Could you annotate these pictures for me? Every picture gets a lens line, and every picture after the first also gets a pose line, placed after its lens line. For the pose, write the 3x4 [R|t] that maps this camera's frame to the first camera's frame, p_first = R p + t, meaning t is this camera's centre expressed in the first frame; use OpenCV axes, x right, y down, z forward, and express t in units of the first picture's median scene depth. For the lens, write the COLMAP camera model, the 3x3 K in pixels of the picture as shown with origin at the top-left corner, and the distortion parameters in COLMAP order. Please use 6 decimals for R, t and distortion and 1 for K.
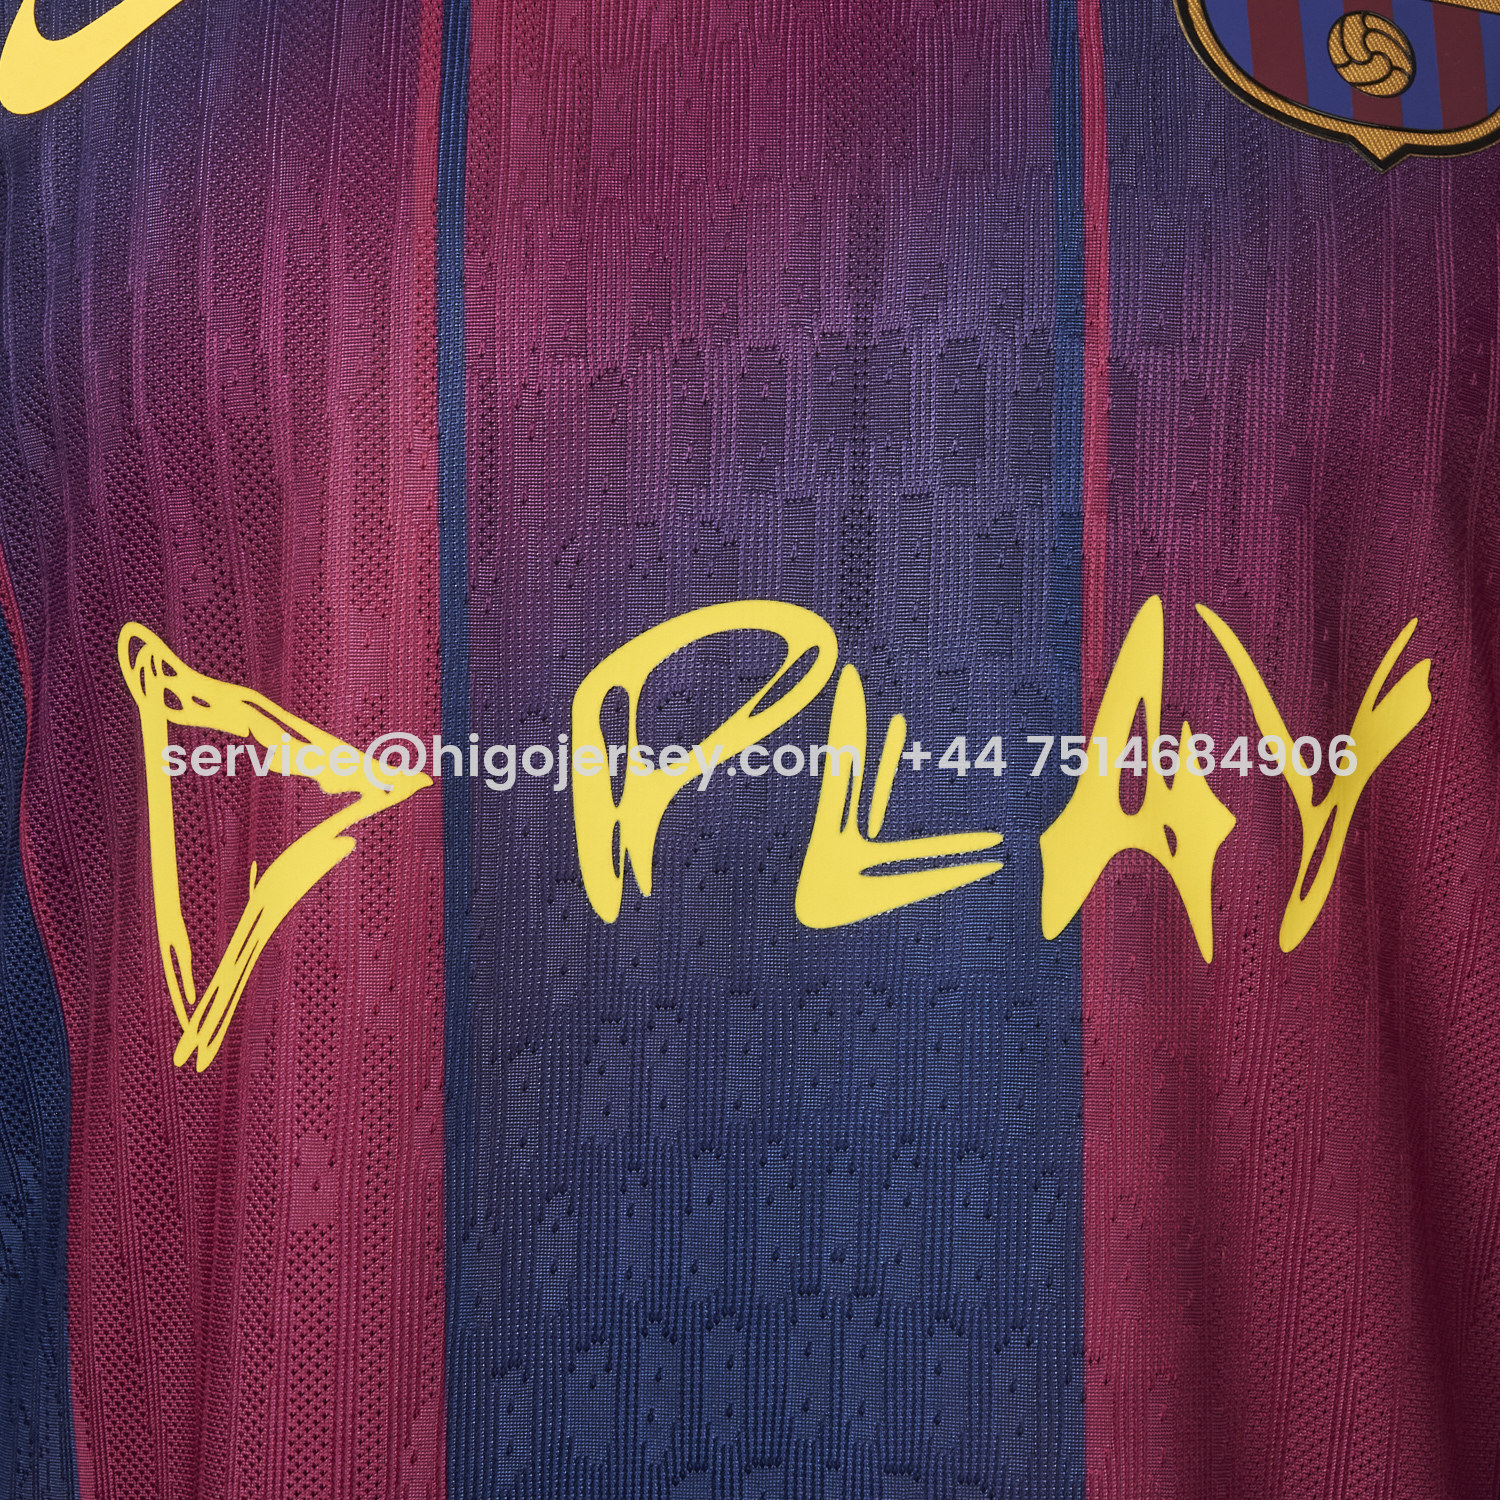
lens RADIAL K [[2982.4, 0, 744.8], [0, 2982.4, 749.7], [0, 0, 1]] dist [-0.010523, 0.000000]
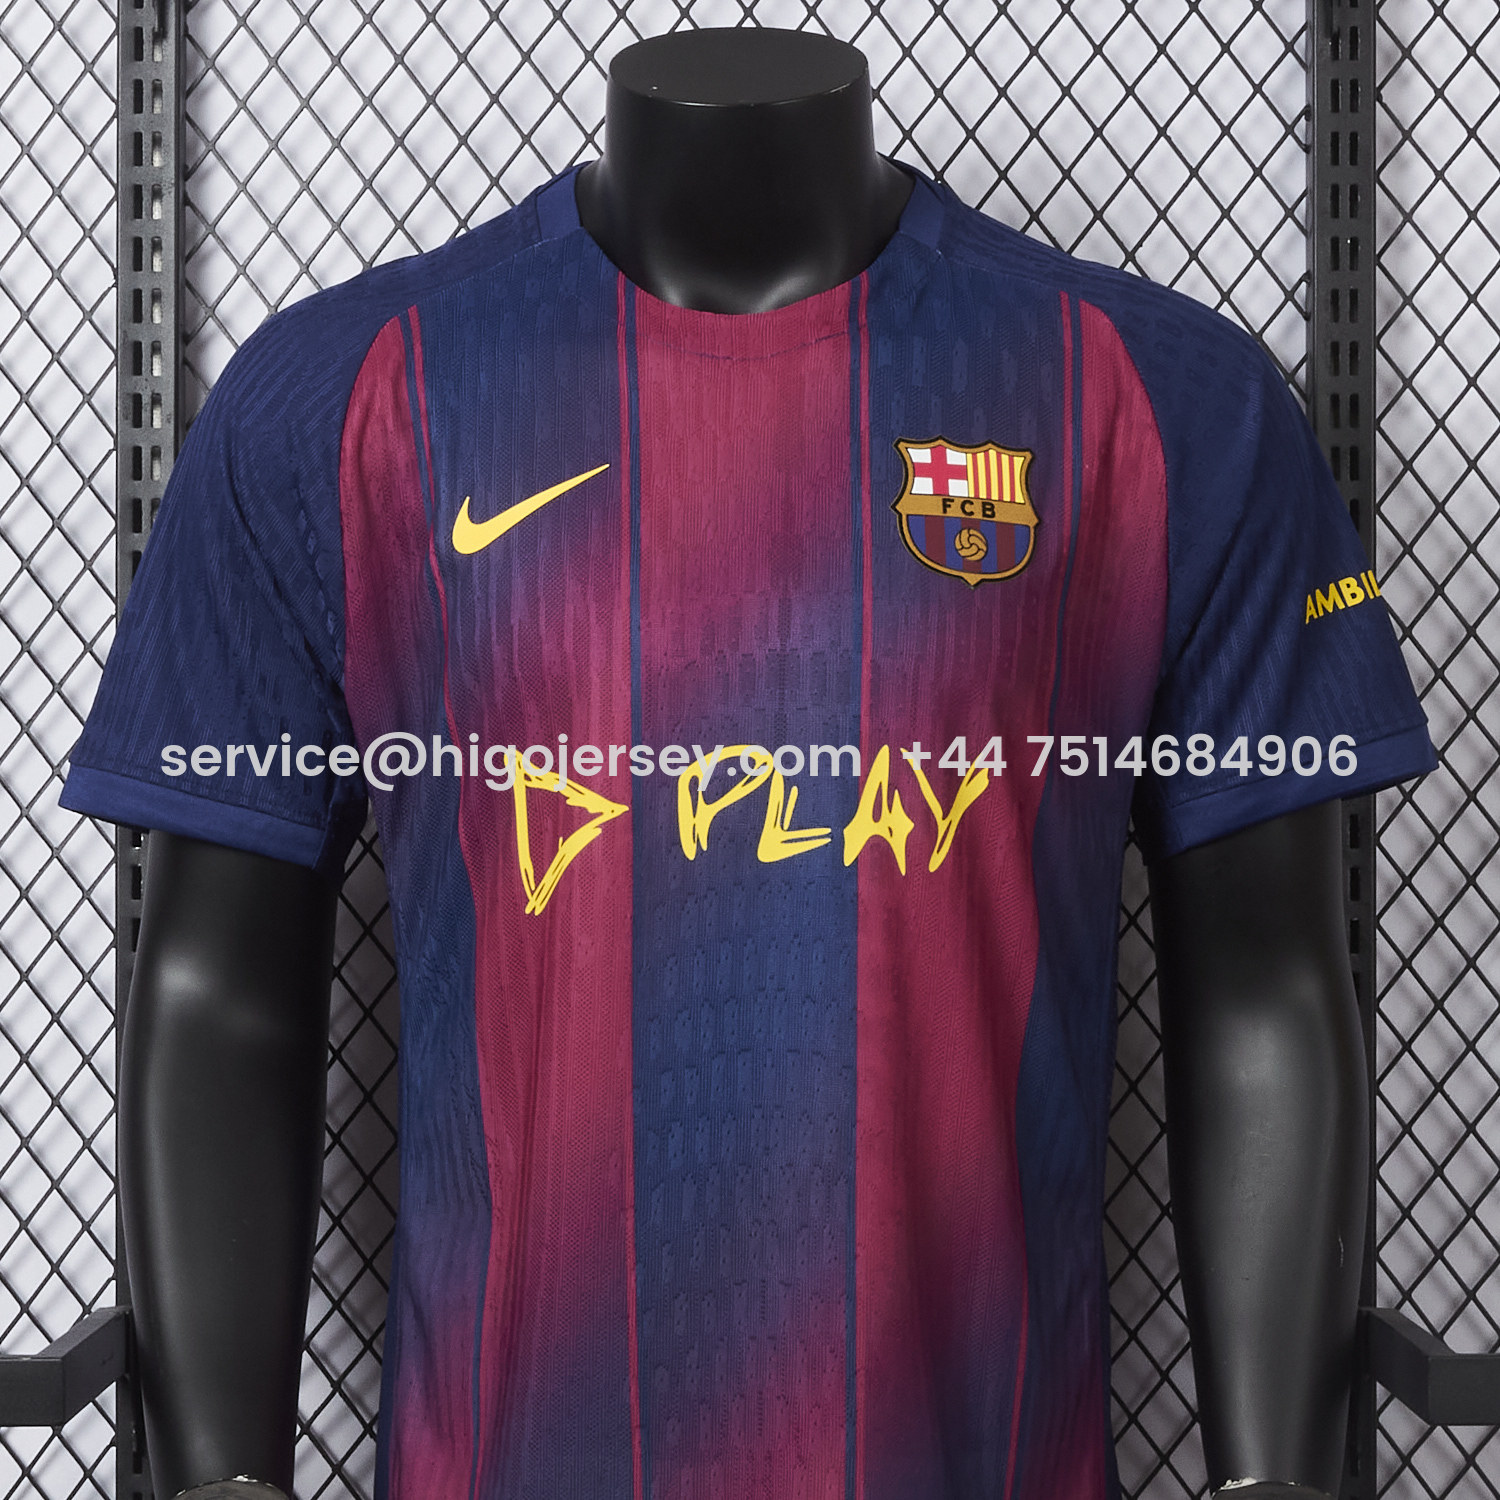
lens RADIAL K [[2982.4, 0, 752.7], [0, 2982.4, 749.1], [0, 0, 1]] dist [-0.010523, 0.000000]
pose [[0.999524, 0.009138, 0.029461, -0.070582], [-0.008963, 0.999941, -0.006071, -0.029232], [-0.029515, 0.005804, 0.999547, -1.788263]]
